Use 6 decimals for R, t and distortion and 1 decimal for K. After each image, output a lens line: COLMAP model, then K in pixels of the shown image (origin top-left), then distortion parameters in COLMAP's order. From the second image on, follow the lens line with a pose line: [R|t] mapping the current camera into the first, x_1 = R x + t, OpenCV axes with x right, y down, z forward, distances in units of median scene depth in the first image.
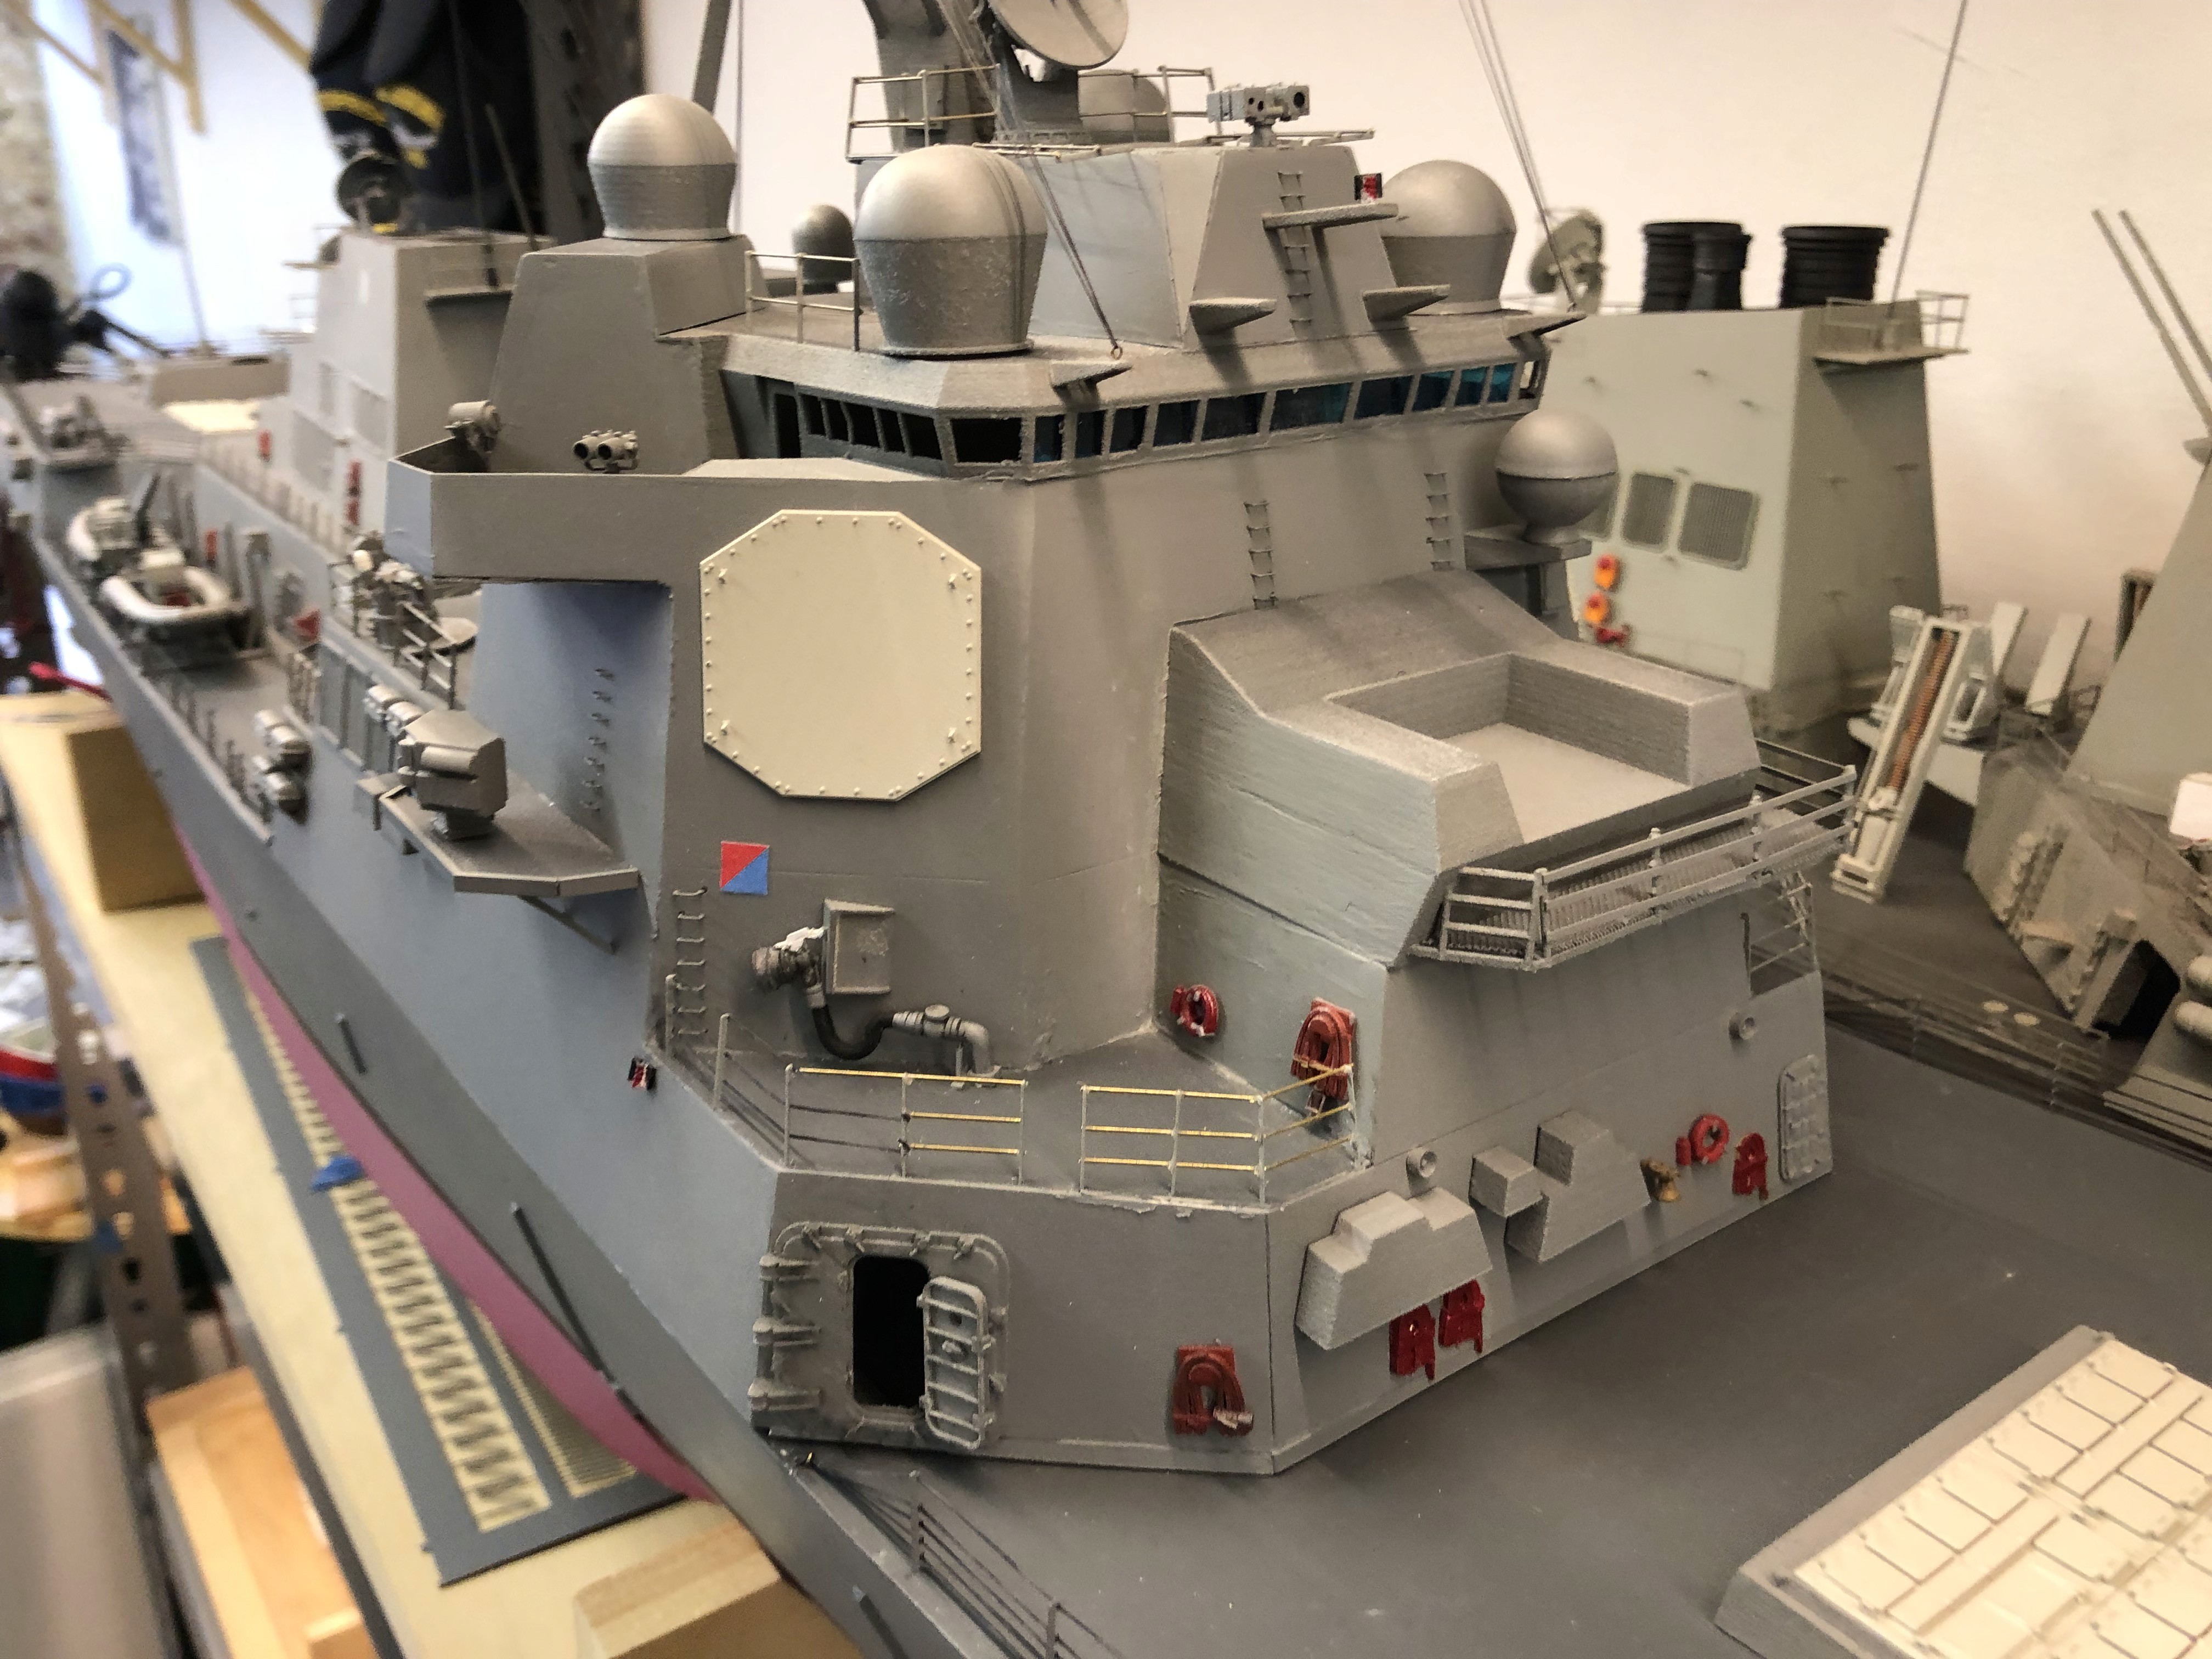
lens RADIAL K [[1818.6, 0, 1106.0], [0, 1818.6, 829.5], [0, 0, 1]] dist [-0.002795, 0.002572]
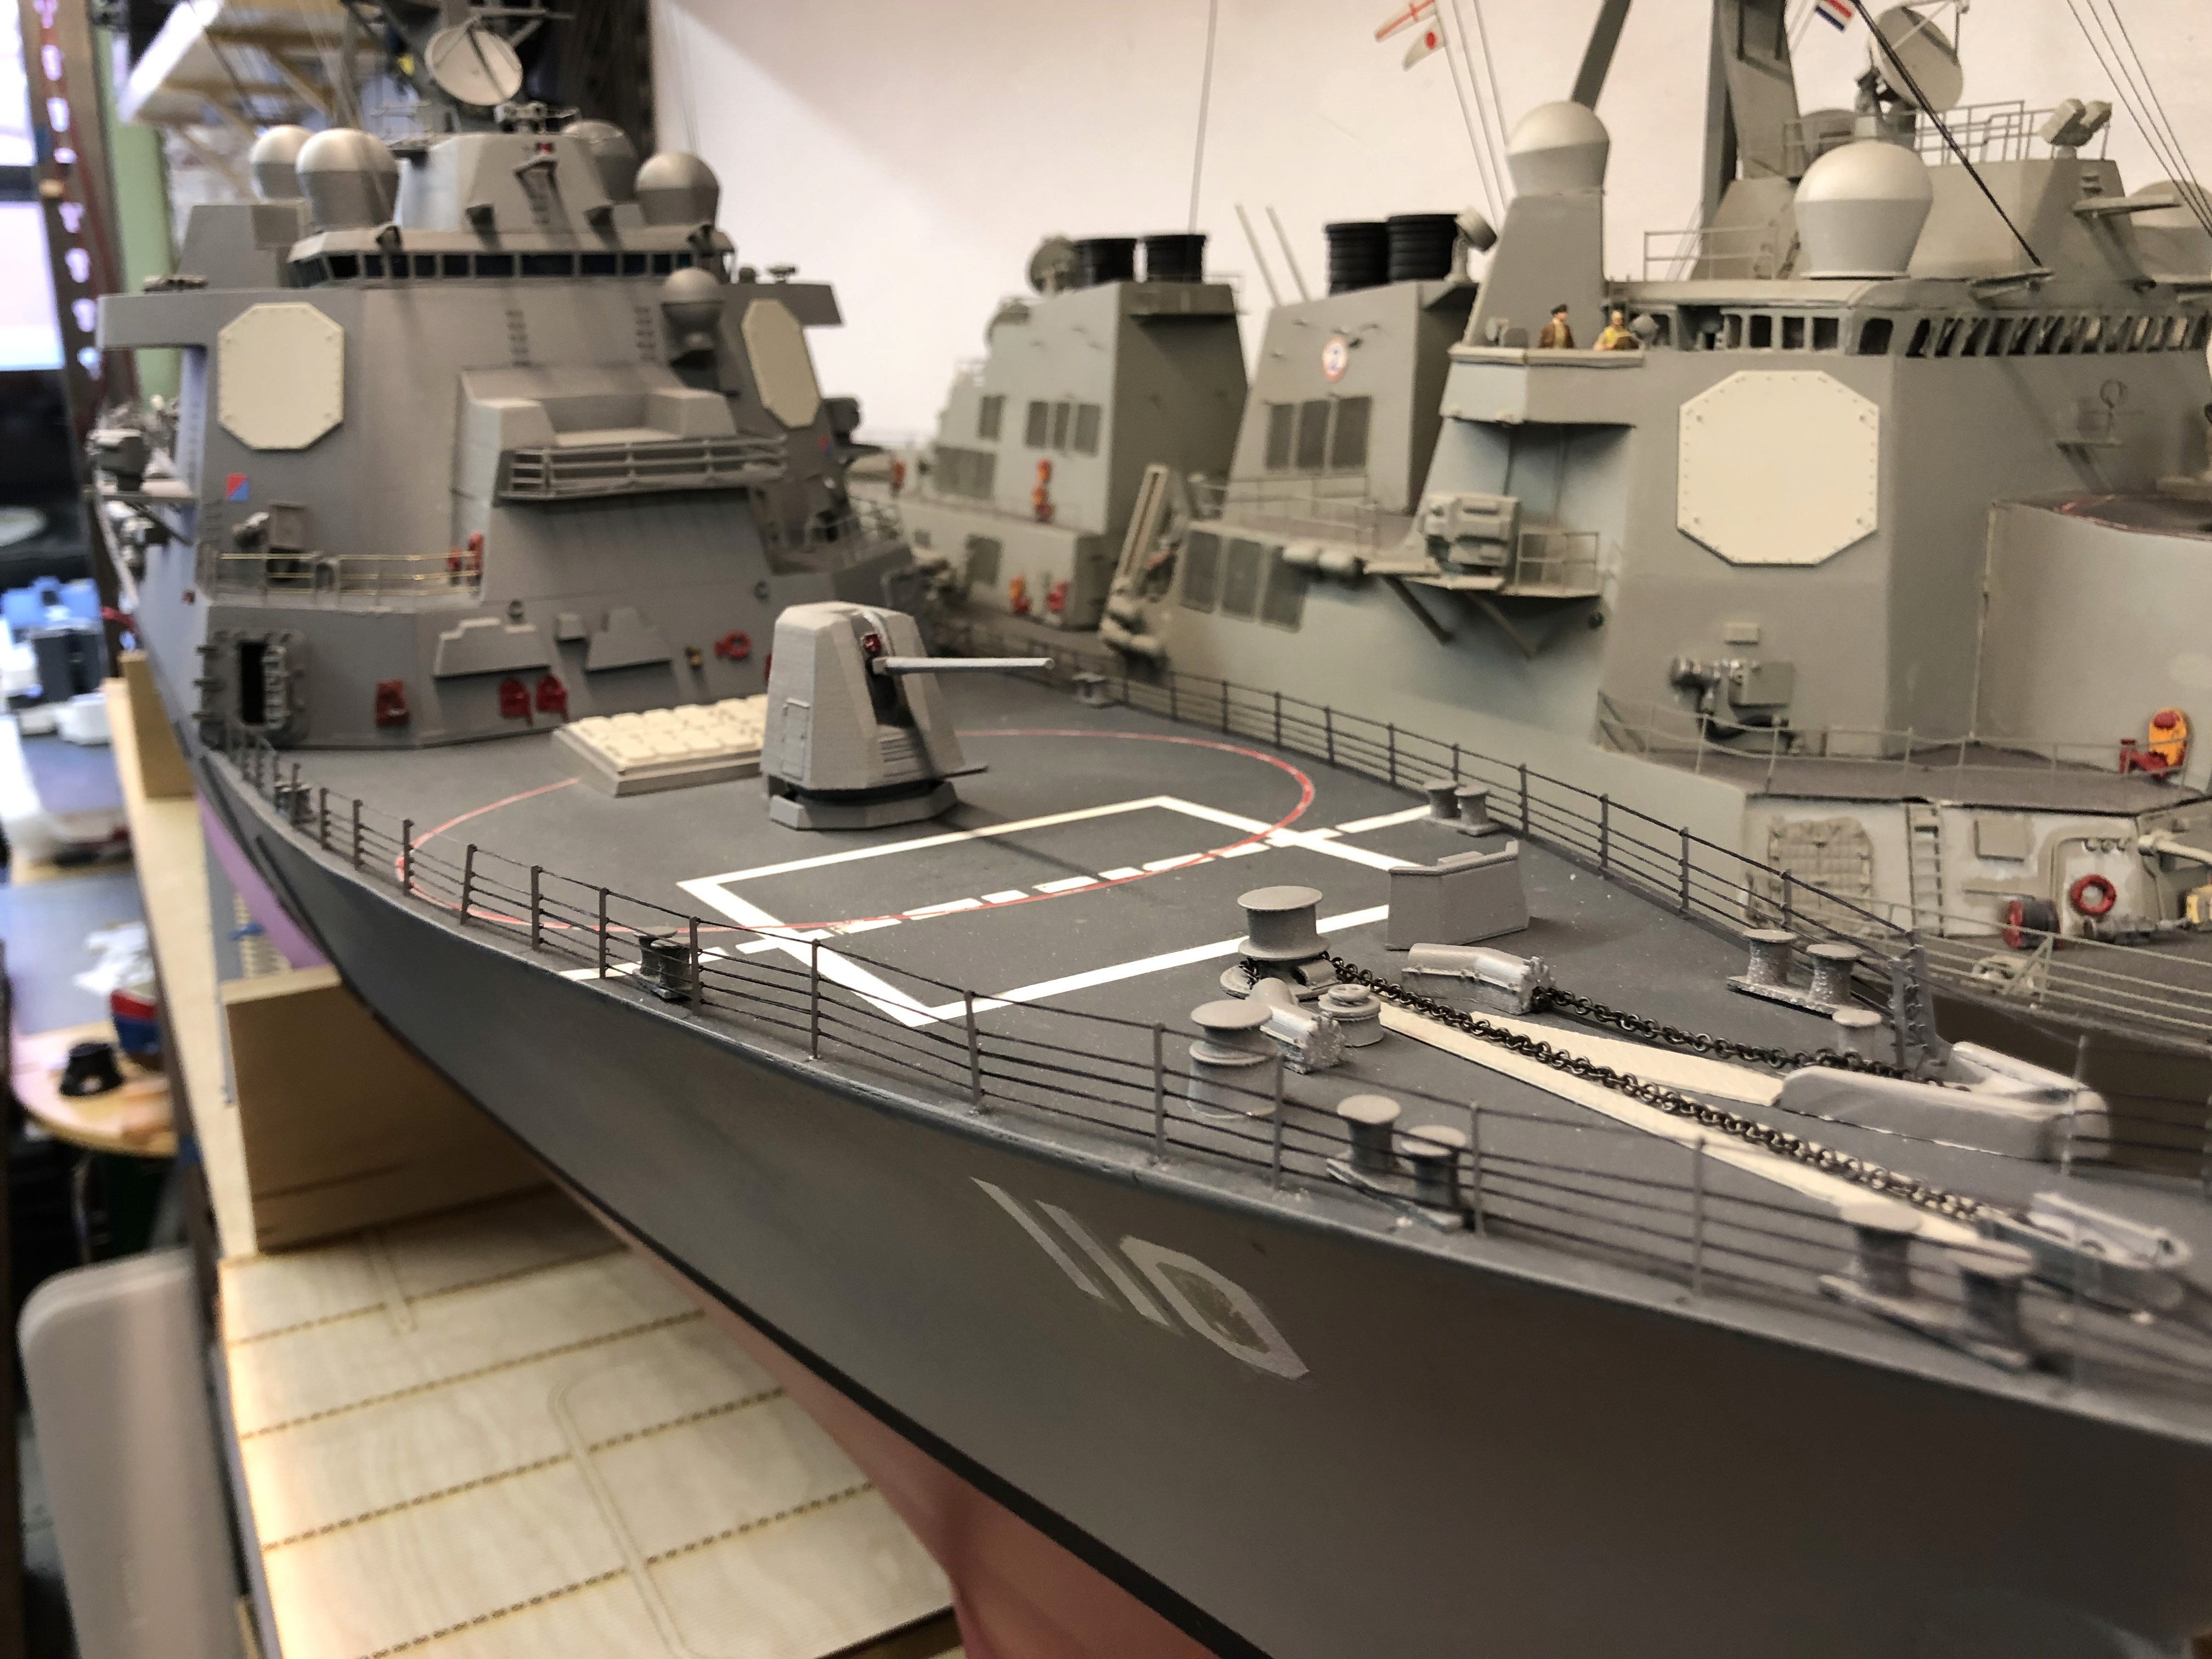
lens RADIAL K [[1818.6, 0, 1106.0], [0, 1818.6, 829.5], [0, 0, 1]] dist [-0.002795, 0.002572]
pose [[0.994953, 0.023479, -0.097556, 0.946292], [-0.031120, 0.996502, -0.077555, 0.519098], [0.095394, 0.080200, 0.992204, -0.850655]]
